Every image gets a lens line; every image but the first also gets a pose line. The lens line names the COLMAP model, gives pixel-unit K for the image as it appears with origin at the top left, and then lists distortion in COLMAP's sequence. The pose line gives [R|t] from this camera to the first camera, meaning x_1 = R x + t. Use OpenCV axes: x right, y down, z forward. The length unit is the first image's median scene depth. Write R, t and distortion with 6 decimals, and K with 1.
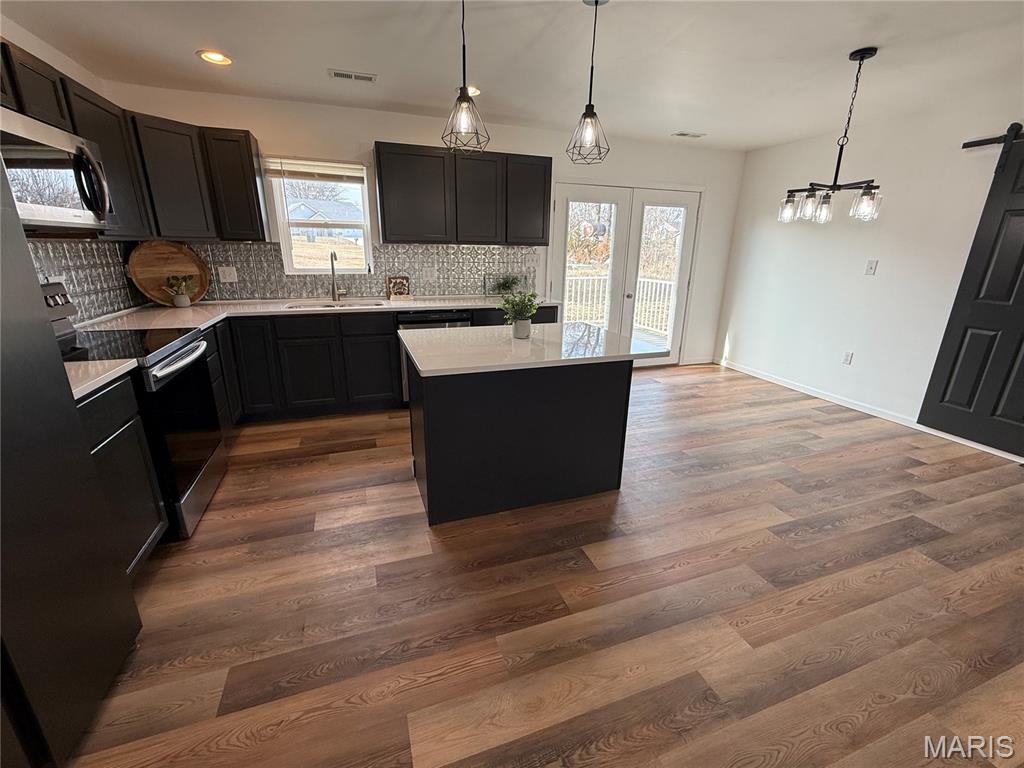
lens RADIAL K [[433.8, 0, 511.0], [0, 433.8, 382.4], [0, 0, 1]] dist [-0.000494, 0.000012]
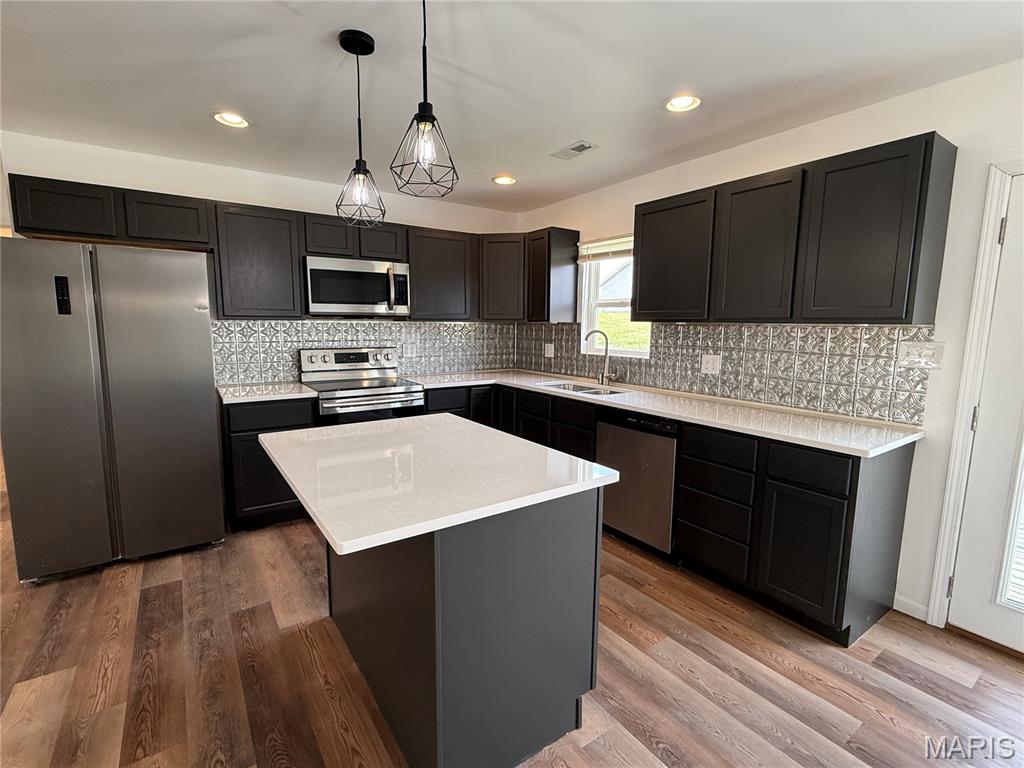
lens RADIAL K [[470.8, 0, 510.5], [0, 470.8, 384.3], [0, 0, 1]] dist [-0.001081, -0.000315]
pose [[0.264065, 0.113413, -0.957814, 0.544529], [-0.290846, 0.956199, 0.033037, -0.188409], [0.919608, 0.269853, 0.285485, 0.622673]]
